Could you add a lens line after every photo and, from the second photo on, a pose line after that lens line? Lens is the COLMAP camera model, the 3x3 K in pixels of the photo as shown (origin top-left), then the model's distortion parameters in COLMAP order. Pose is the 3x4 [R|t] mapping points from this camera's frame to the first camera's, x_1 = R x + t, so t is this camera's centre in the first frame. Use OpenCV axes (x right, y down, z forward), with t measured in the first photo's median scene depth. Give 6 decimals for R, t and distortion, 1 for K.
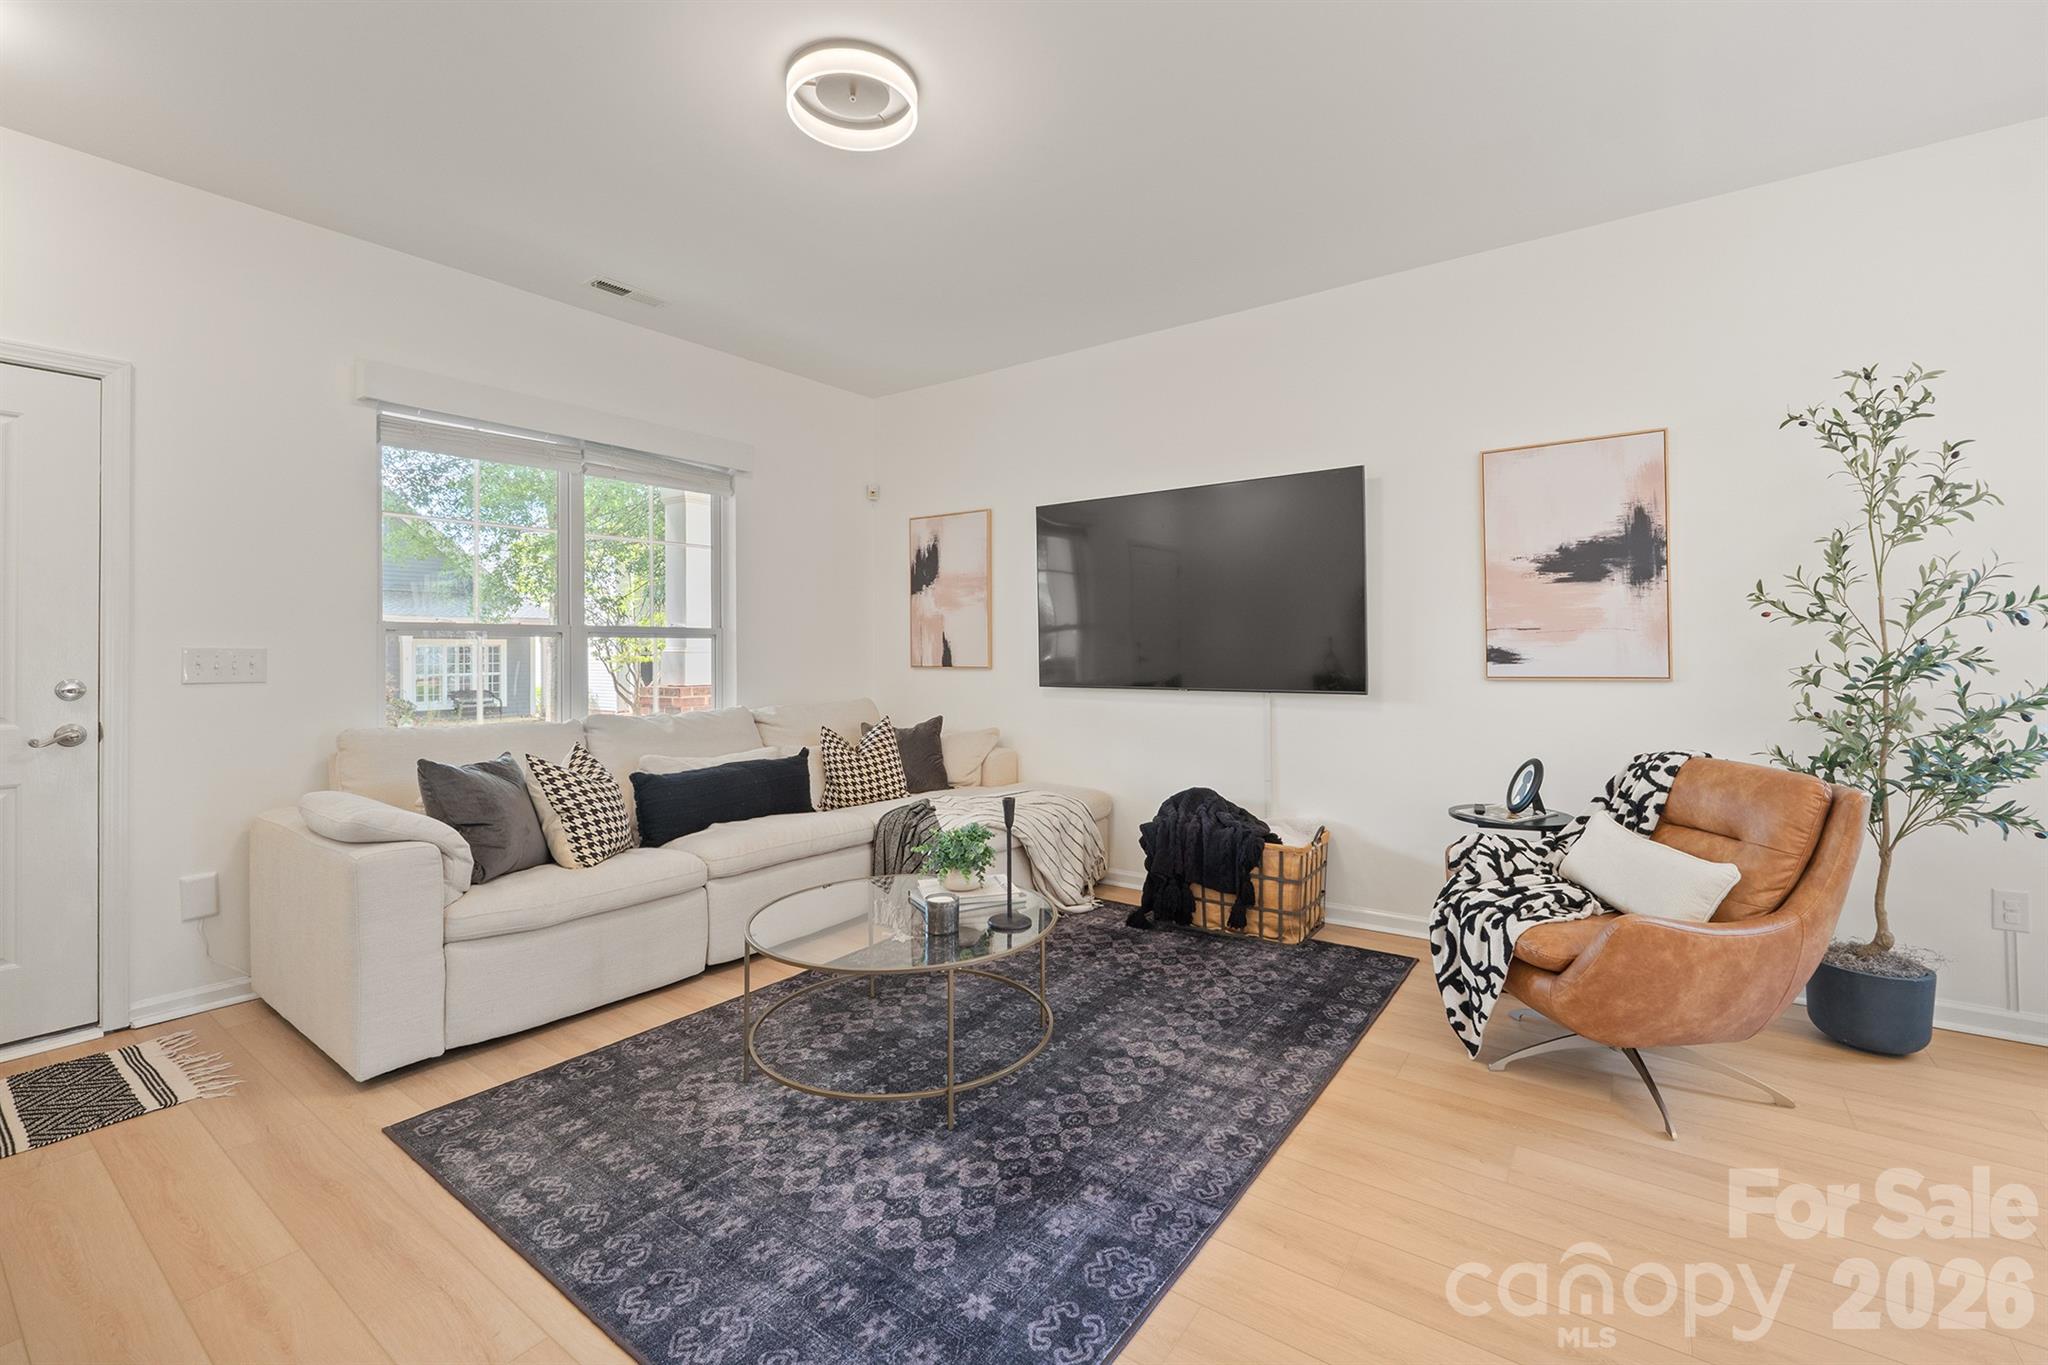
lens RADIAL K [[860.8, 0, 1024.0], [0, 860.8, 649.2], [0, 0, 1]] dist [-0.007052, 0.000368]
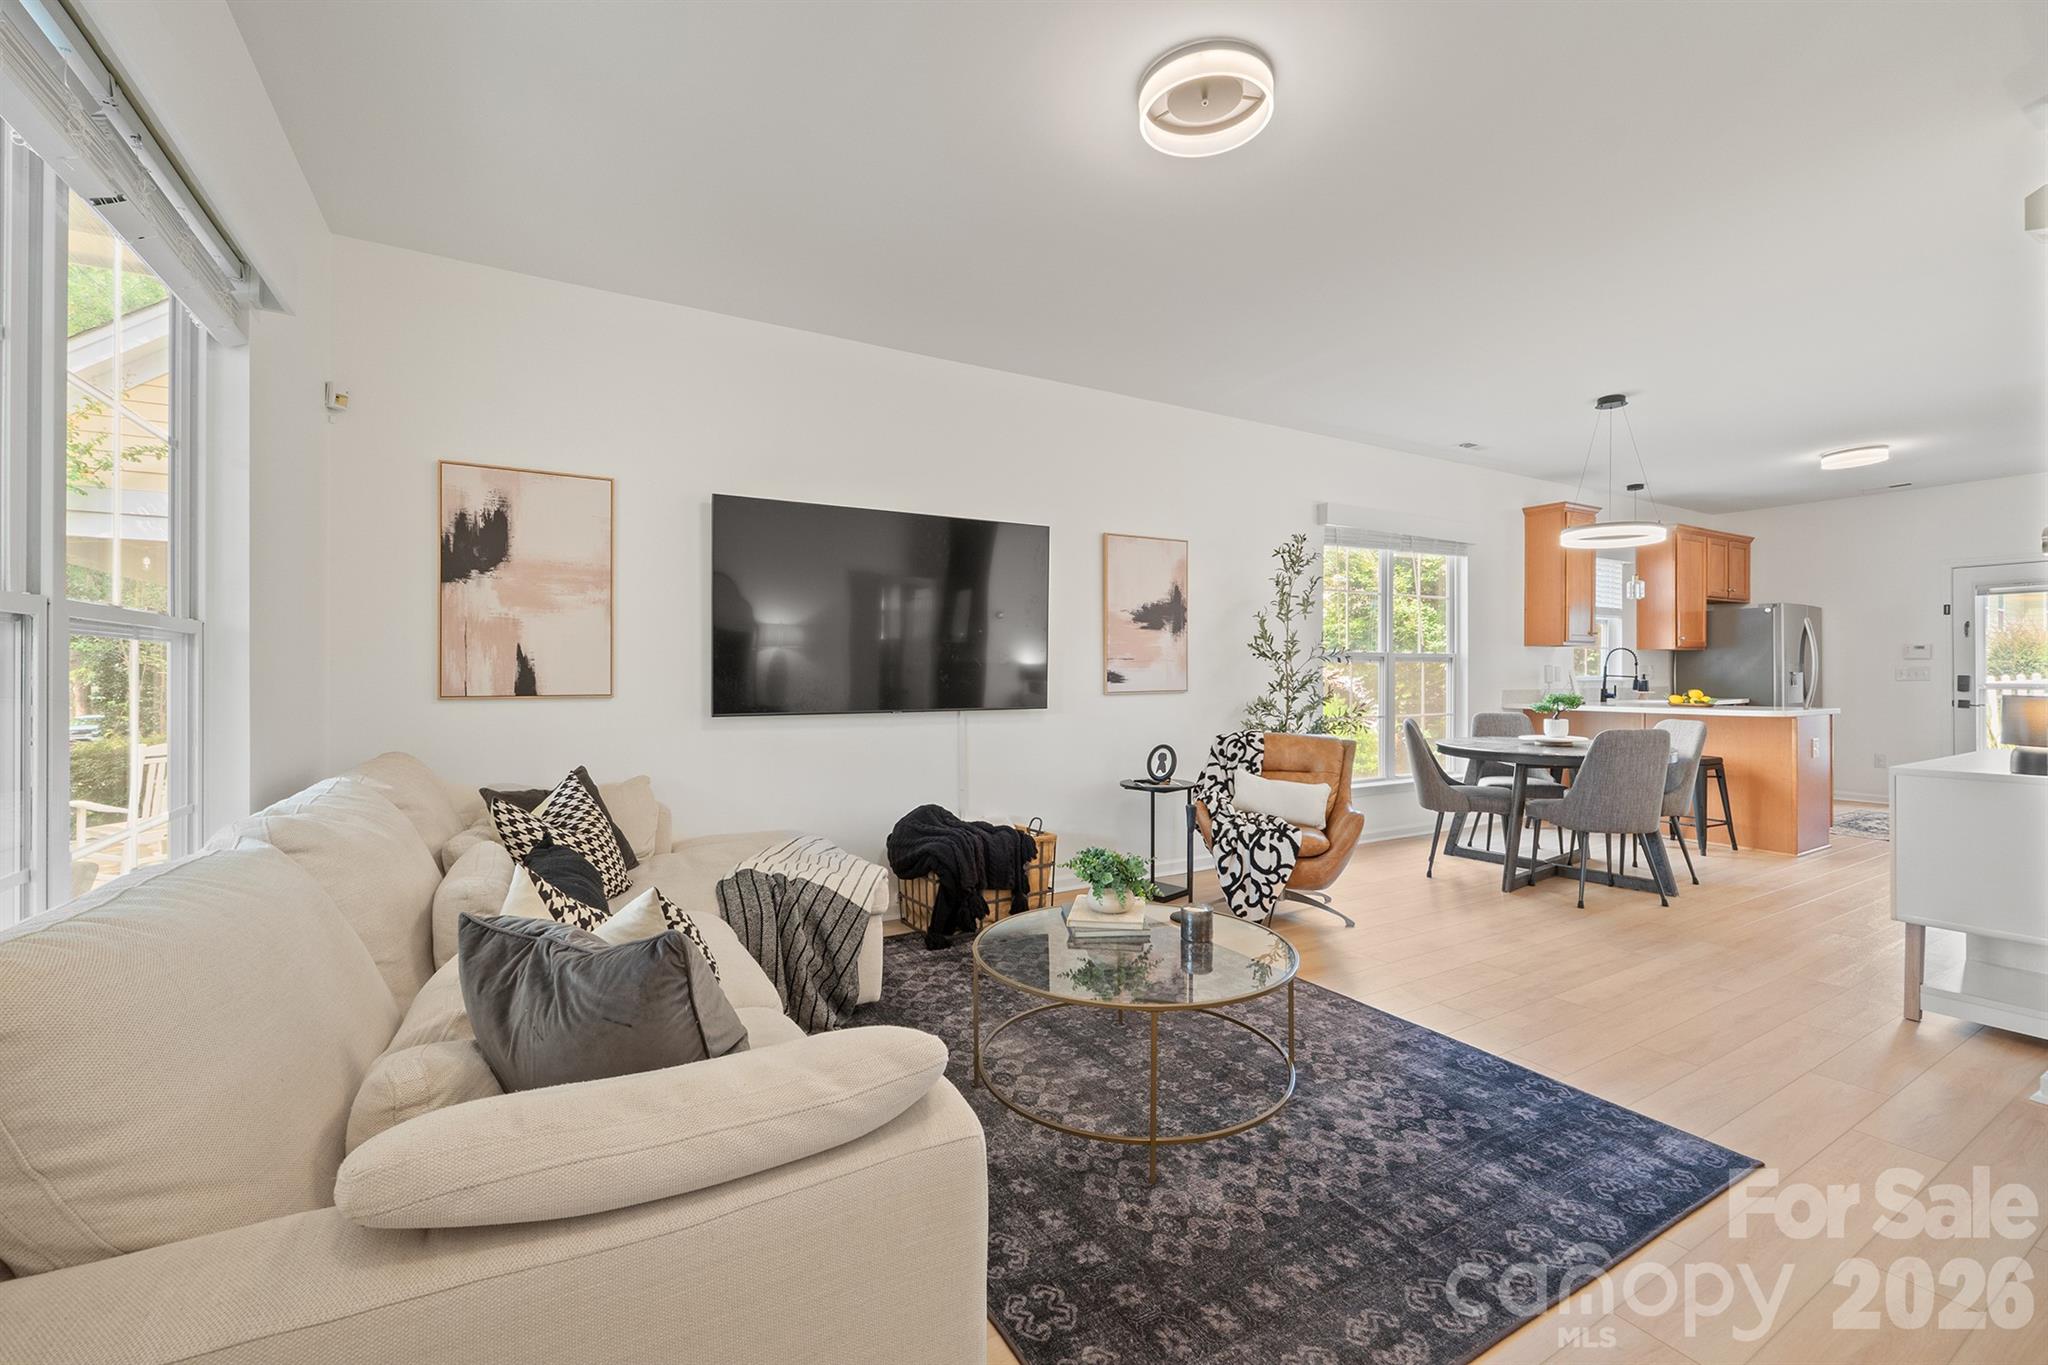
lens RADIAL K [[858.1, 0, 1024.7], [0, 858.1, 672.2], [0, 0, 1]] dist [-0.006172, -0.000230]
pose [[0.404859, 0.006194, 0.914358, -1.076947], [-0.001626, 0.999980, -0.006054, 0.010473], [-0.914378, 0.000964, 0.404861, 0.731552]]
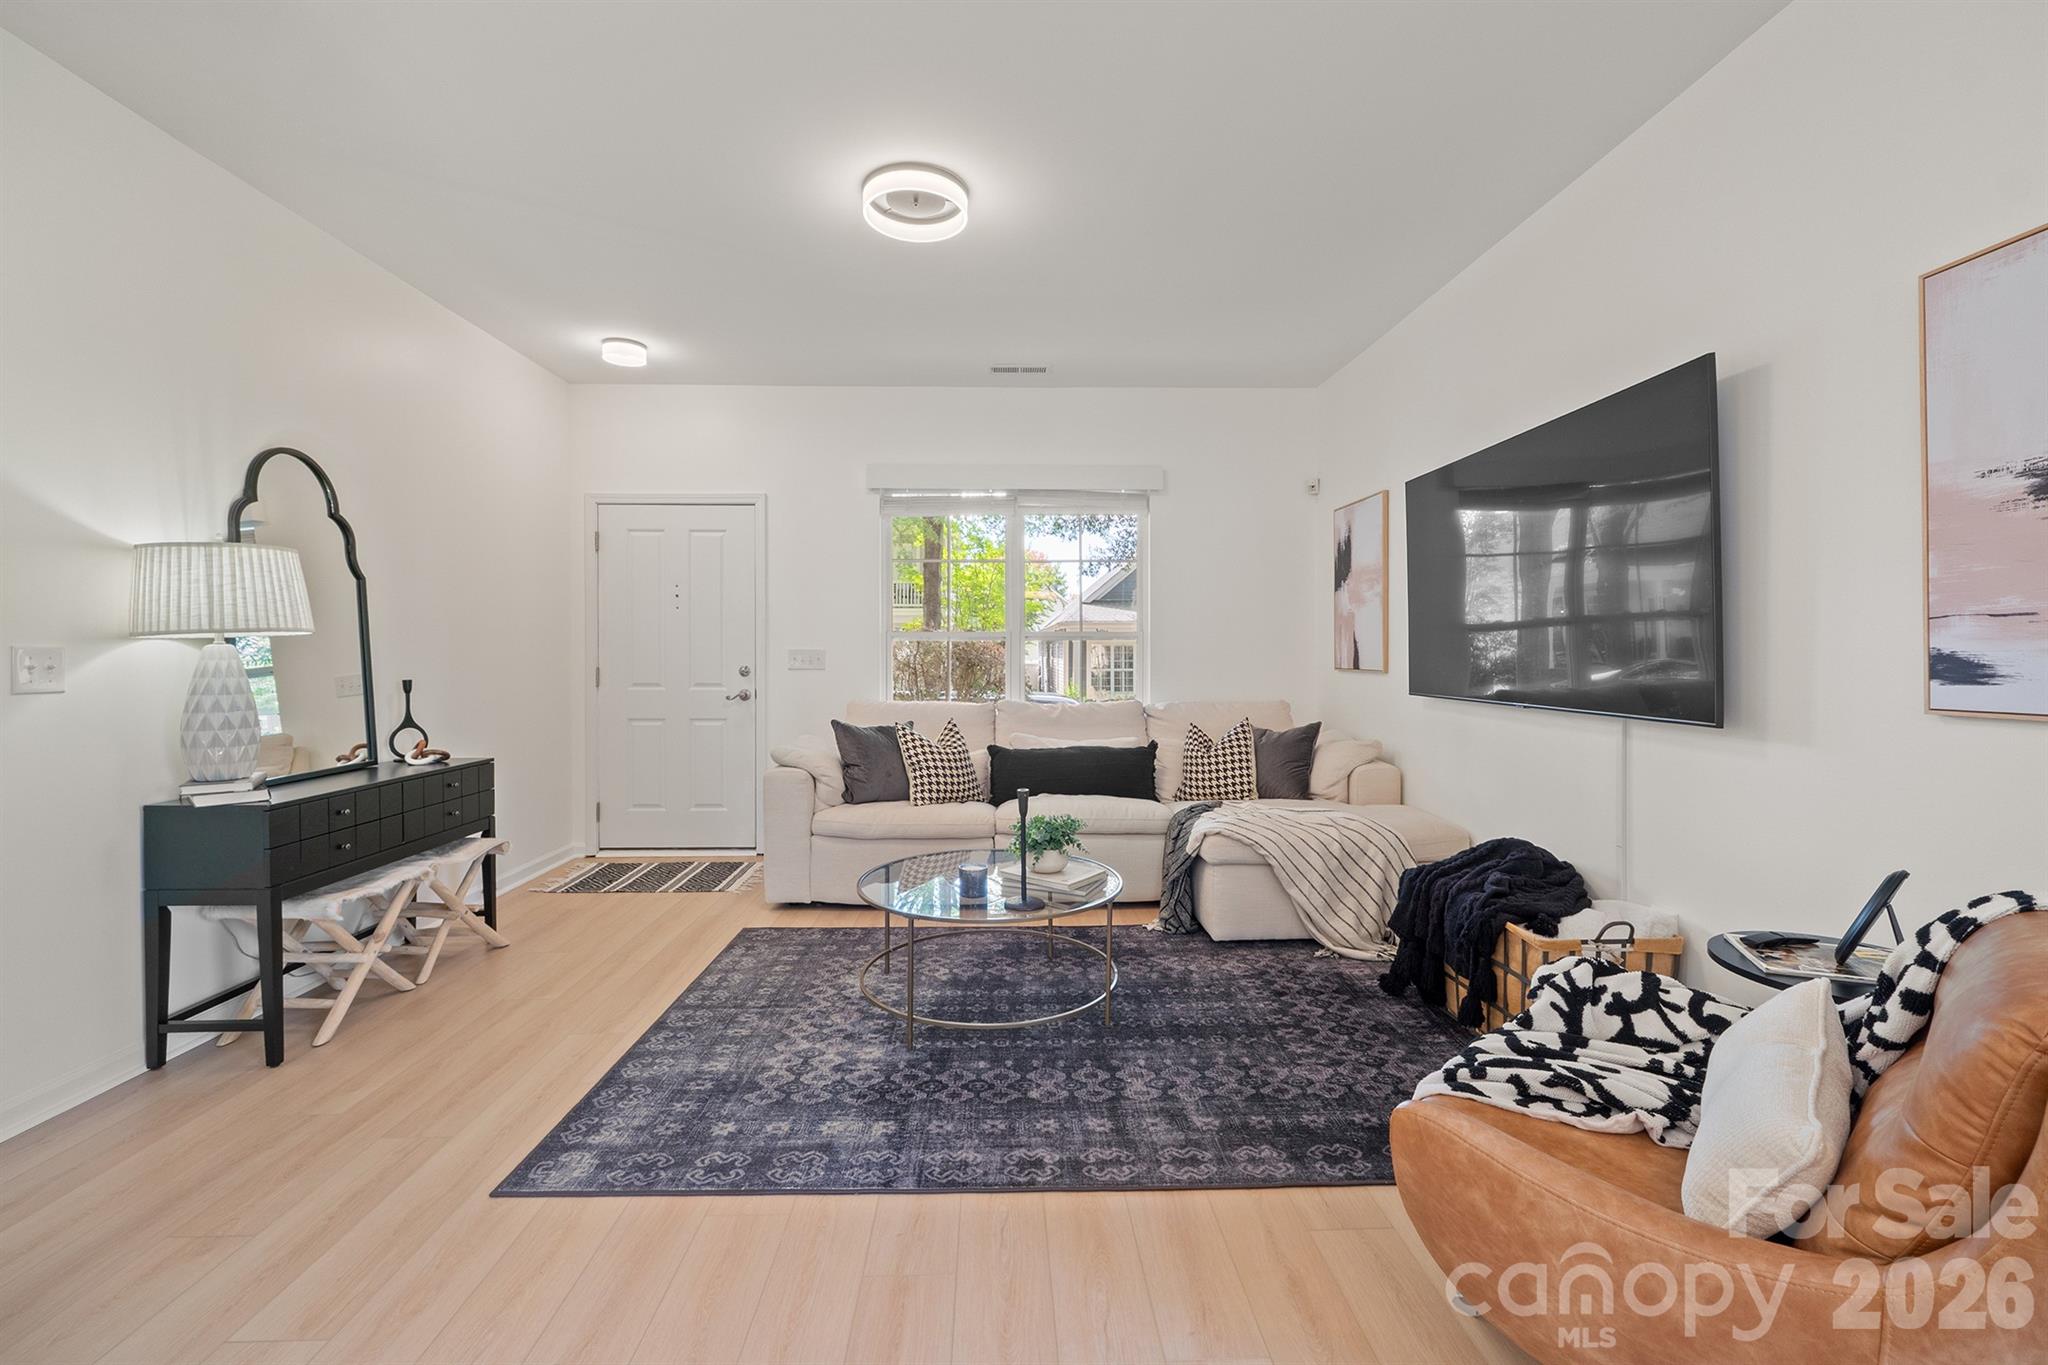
lens RADIAL K [[852.7, 0, 1027.8], [0, 852.7, 666.3], [0, 0, 1]] dist [-0.007178, -0.000141]
pose [[0.615026, 0.018152, -0.788298, 0.803992], [-0.001865, 0.999766, 0.021567, -0.004481], [0.788504, -0.011794, 0.614916, 0.340043]]
